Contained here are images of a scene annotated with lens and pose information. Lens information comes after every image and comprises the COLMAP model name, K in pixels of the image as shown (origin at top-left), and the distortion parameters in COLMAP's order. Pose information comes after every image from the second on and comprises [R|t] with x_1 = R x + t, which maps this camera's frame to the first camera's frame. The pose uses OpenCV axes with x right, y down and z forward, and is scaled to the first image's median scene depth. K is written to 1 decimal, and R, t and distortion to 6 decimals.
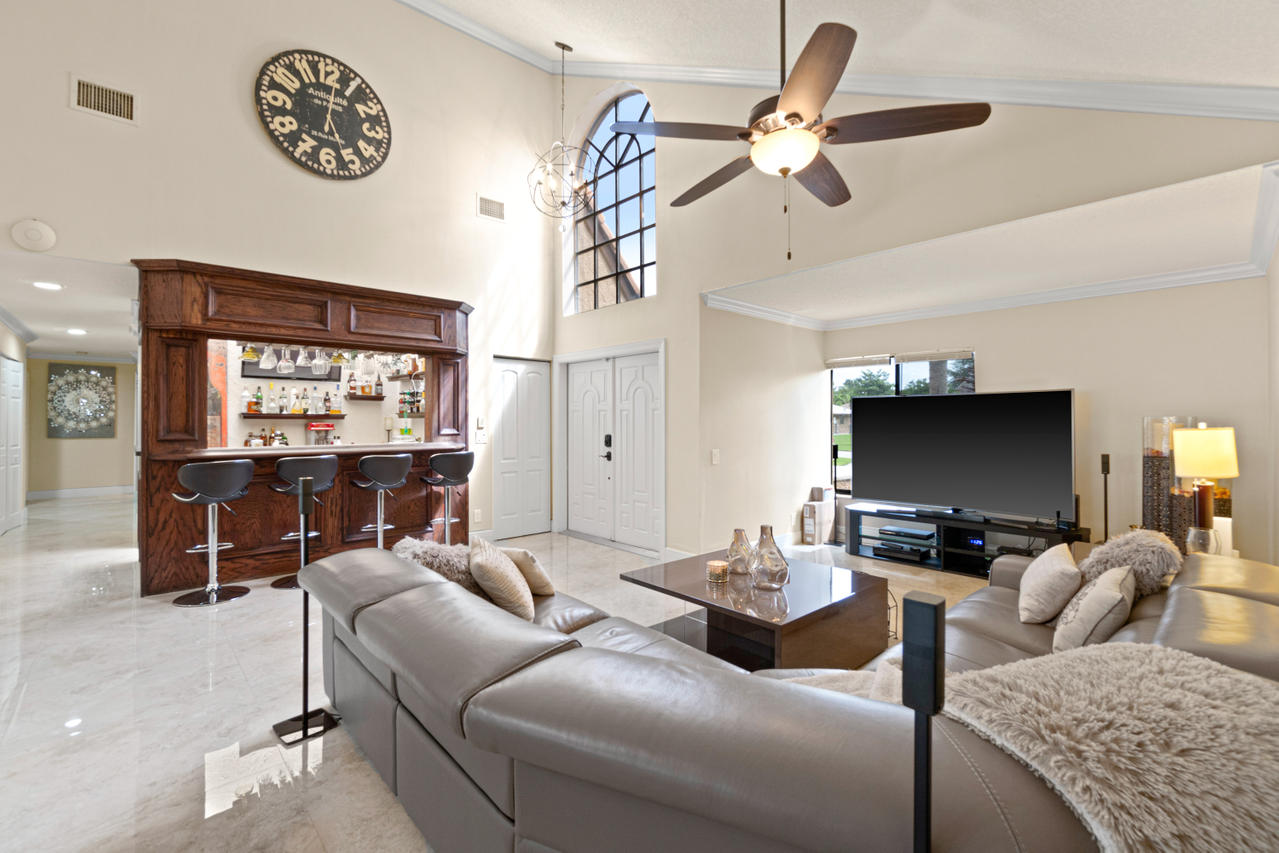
lens RADIAL K [[552.2, 0, 634.2], [0, 552.2, 421.3], [0, 0, 1]] dist [-0.001540, 0.000957]
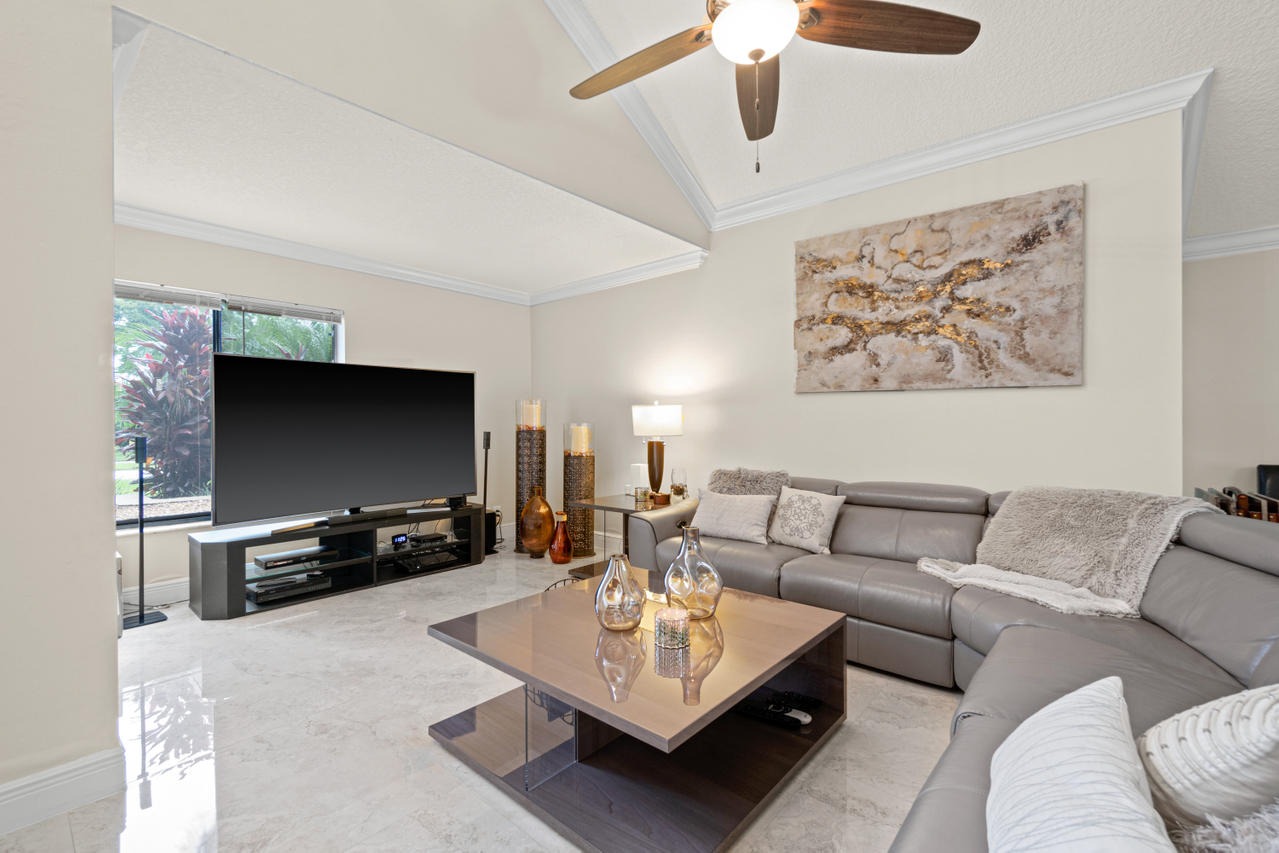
lens RADIAL K [[552.2, 0, 641.7], [0, 552.2, 428.0], [0, 0, 1]] dist [-0.001540, 0.000957]
pose [[-0.128278, -0.009917, 0.991689, -0.263036], [-0.000285, 0.999950, 0.009962, 0.033067], [-0.991738, 0.000995, -0.128275, 0.678041]]
